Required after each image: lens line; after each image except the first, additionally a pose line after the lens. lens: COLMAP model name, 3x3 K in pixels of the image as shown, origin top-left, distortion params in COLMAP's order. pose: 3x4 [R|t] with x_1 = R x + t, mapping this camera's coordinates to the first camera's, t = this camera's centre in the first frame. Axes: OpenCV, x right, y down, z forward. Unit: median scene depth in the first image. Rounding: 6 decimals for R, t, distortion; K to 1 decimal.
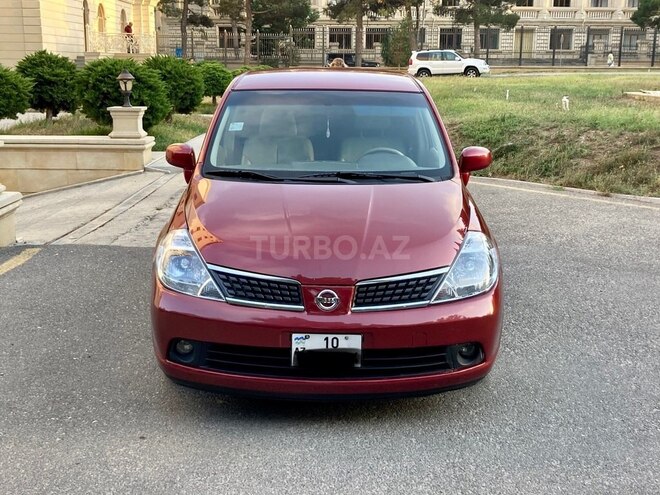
lens RADIAL K [[774.6, 0, 332.5], [0, 774.6, 244.7], [0, 0, 1]] dist [0.100473, -0.282307]
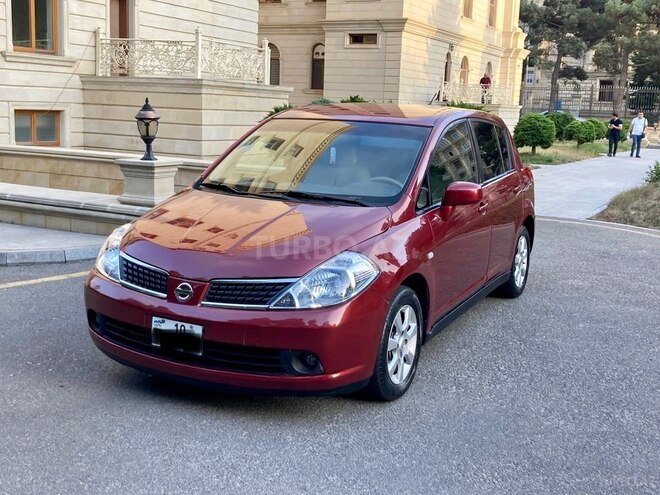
lens RADIAL K [[774.6, 0, 332.5], [0, 774.6, 244.7], [0, 0, 1]] dist [0.100473, -0.282307]
pose [[0.895301, 0.103606, -0.433245, 0.513846], [-0.130821, 0.990843, -0.033393, 0.009628], [0.425818, 0.086574, 0.900657, 0.044171]]
